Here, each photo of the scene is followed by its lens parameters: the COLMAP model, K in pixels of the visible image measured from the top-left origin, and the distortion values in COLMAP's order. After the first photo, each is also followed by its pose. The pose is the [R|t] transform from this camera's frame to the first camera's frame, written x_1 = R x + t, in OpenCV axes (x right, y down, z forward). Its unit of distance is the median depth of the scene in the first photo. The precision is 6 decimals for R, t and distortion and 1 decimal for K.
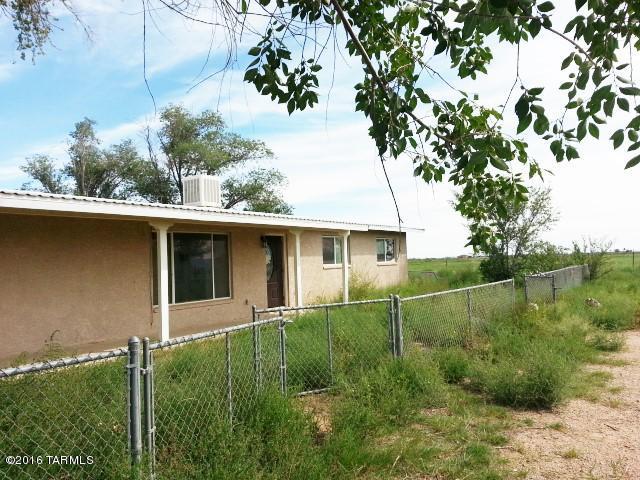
lens RADIAL K [[516.1, 0, 325.6], [0, 516.1, 236.0], [0, 0, 1]] dist [0.044760, -0.078584]
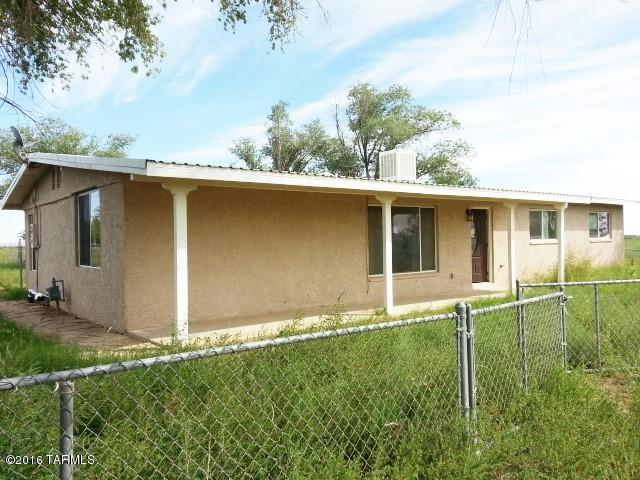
lens RADIAL K [[516.1, 0, 315.3], [0, 516.1, 240.3], [0, 0, 1]] dist [0.044760, -0.078584]
pose [[0.941358, 0.018811, -0.336883, -0.041178], [0.000802, 0.998317, 0.057985, 0.000845], [0.337407, -0.054854, 0.939759, -0.012126]]
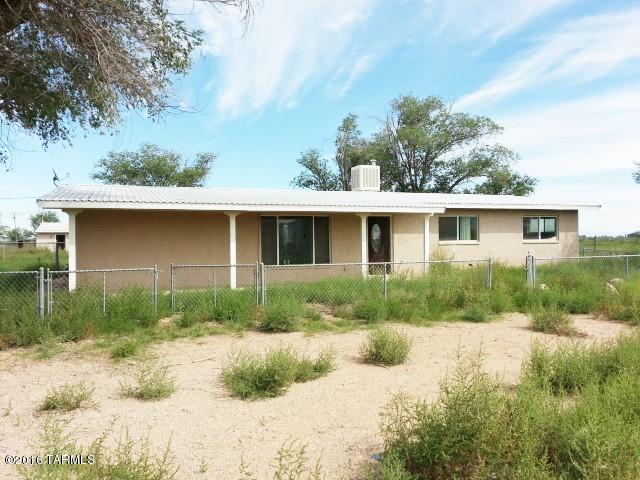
lens RADIAL K [[516.1, 0, 317.3], [0, 516.1, 241.7], [0, 0, 1]] dist [0.044760, -0.078584]
pose [[0.806272, 0.027390, -0.590910, 0.347379], [0.012208, 0.997944, 0.062914, -0.013662], [0.591419, -0.057939, 0.804280, -0.046670]]
